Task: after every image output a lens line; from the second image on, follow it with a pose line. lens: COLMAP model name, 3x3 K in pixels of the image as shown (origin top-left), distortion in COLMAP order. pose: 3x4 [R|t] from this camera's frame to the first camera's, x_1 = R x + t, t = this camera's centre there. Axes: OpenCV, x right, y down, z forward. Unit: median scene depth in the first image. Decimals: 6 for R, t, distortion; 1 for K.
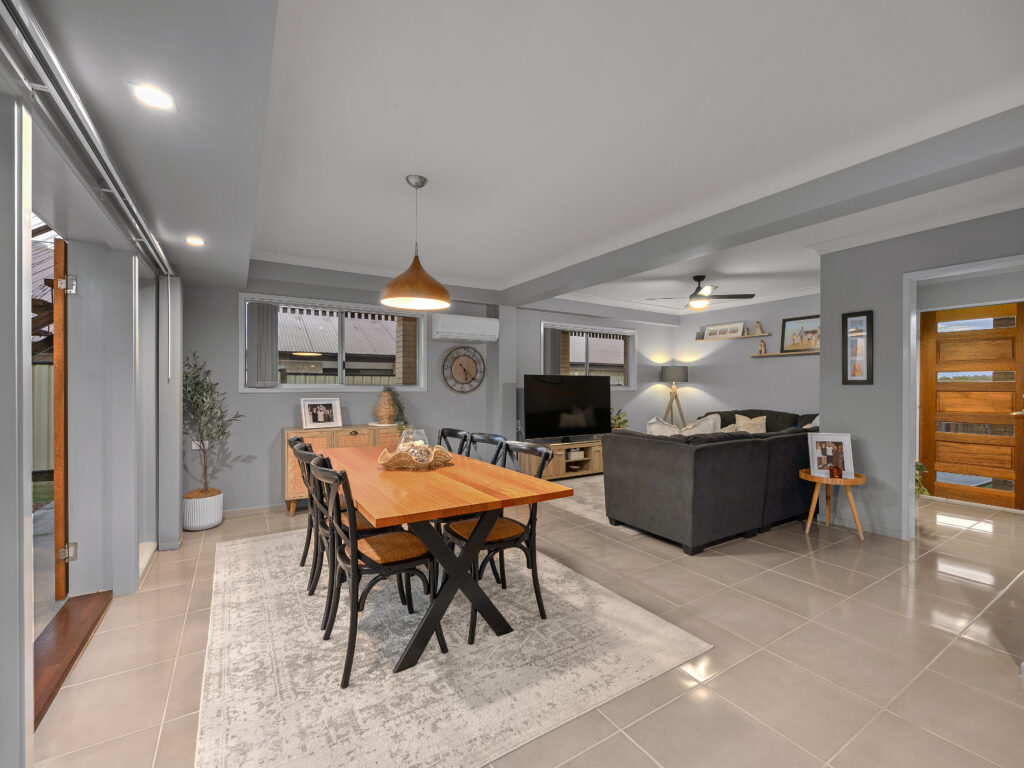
lens RADIAL K [[447.6, 0, 509.4], [0, 447.6, 380.8], [0, 0, 1]] dist [0.002760, -0.000124]
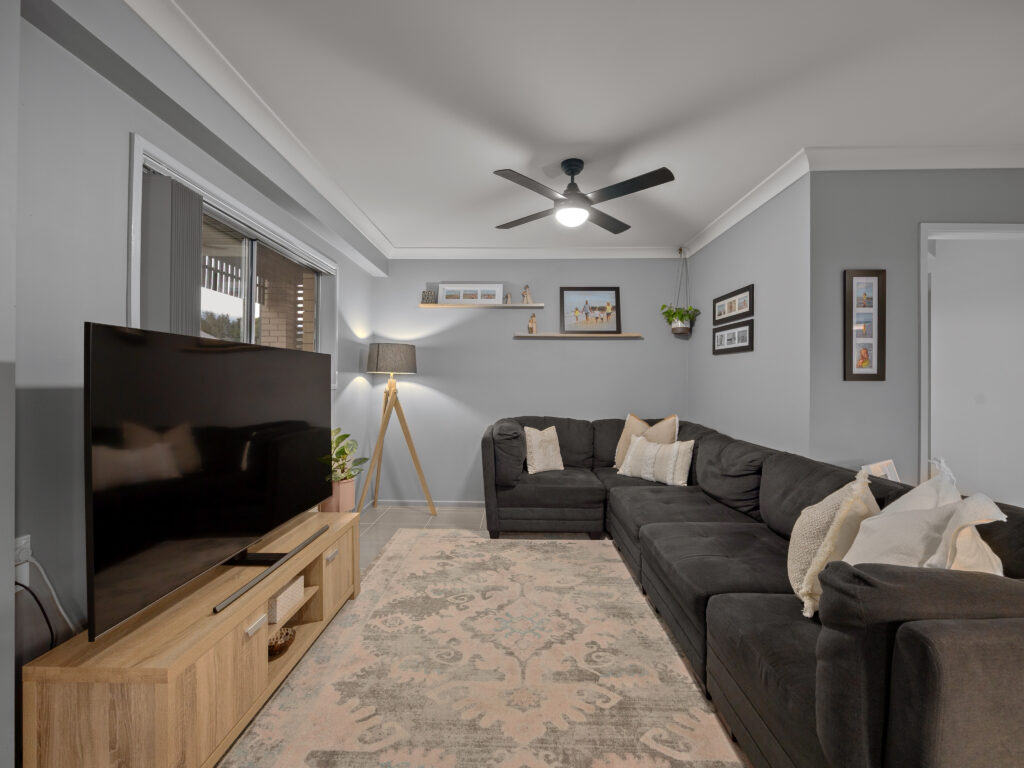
lens RADIAL K [[447.6, 0, 509.4], [0, 447.6, 380.8], [0, 0, 1]] dist [0.002760, -0.000124]
pose [[0.532450, 0.002592, 0.846457, -0.033256], [-0.016778, 0.999831, 0.007492, 0.007543], [-0.846295, -0.018191, 0.532404, 0.658021]]
